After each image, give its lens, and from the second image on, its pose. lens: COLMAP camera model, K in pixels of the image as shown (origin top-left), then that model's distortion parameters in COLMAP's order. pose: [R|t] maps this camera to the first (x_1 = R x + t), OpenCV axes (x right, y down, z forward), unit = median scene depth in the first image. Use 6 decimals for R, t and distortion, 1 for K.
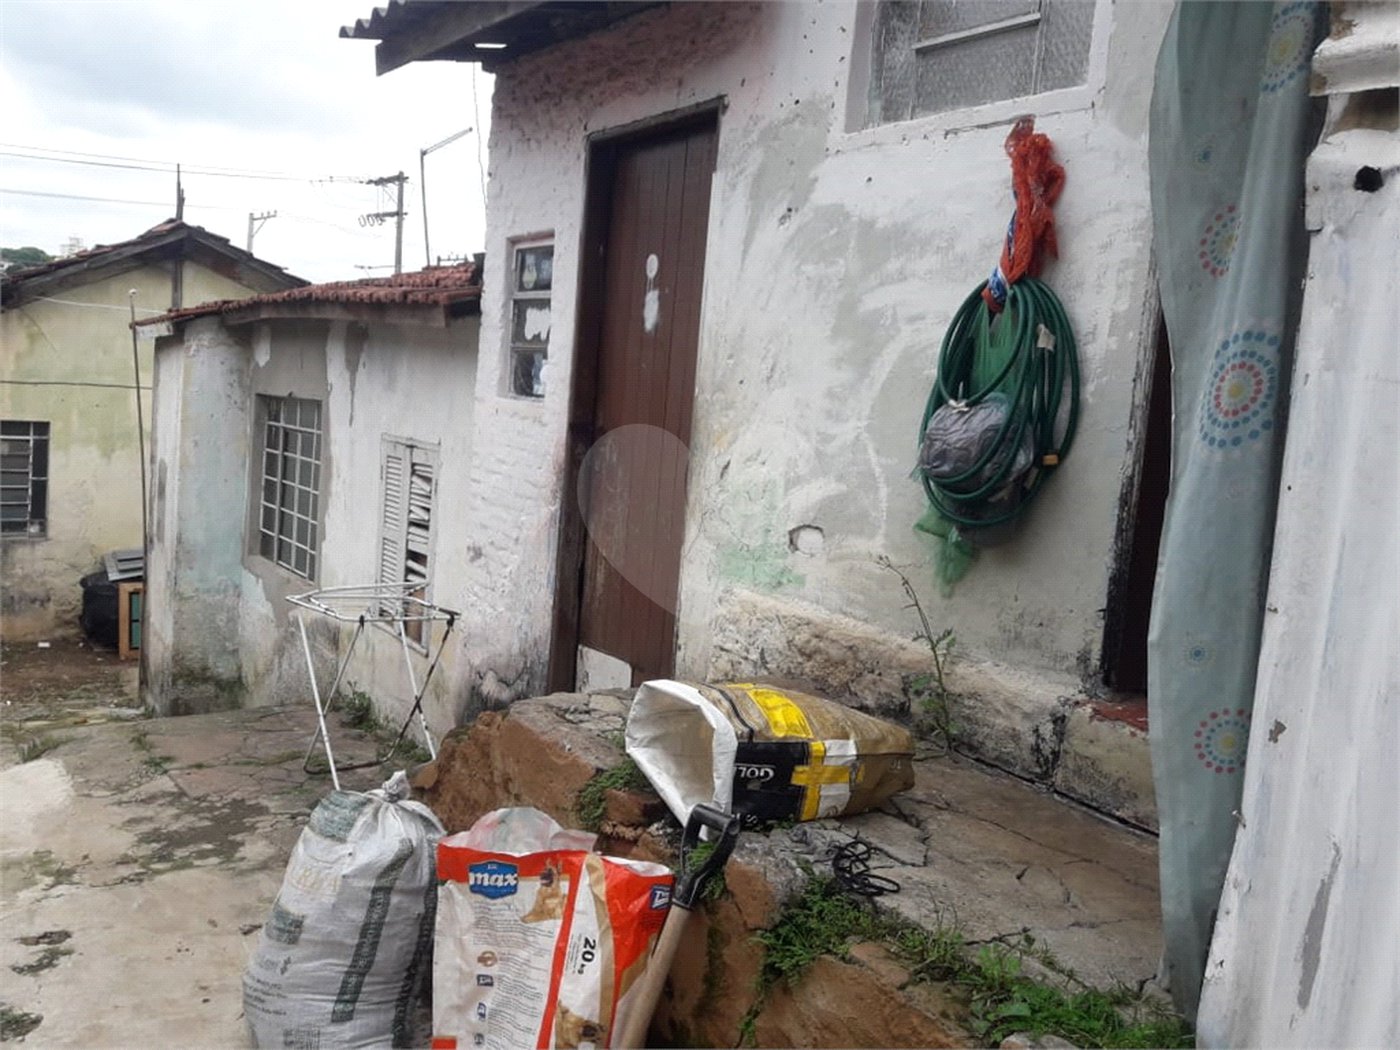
lens RADIAL K [[1120.2, 0, 632.7], [0, 1120.2, 490.1], [0, 0, 1]] dist [0.081437, -0.118593]
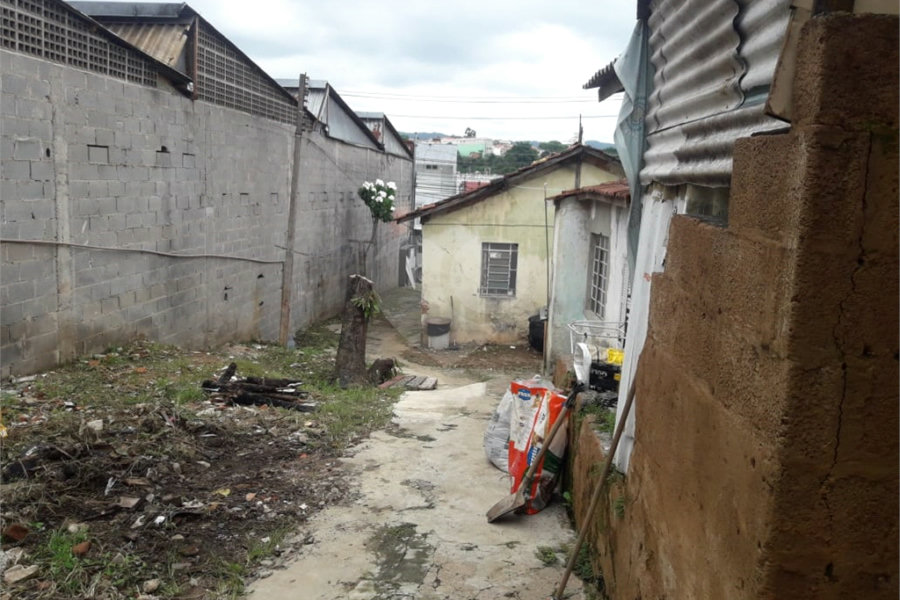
lens RADIAL K [[722.7, 0, 449.6], [0, 722.7, 292.5], [0, 0, 1]] dist [0.089038, -0.158767]
pose [[0.804619, 0.051710, -0.591536, 0.248860], [-0.042579, 0.998661, 0.029382, -0.002886], [0.592263, 0.001546, 0.805743, -0.224549]]
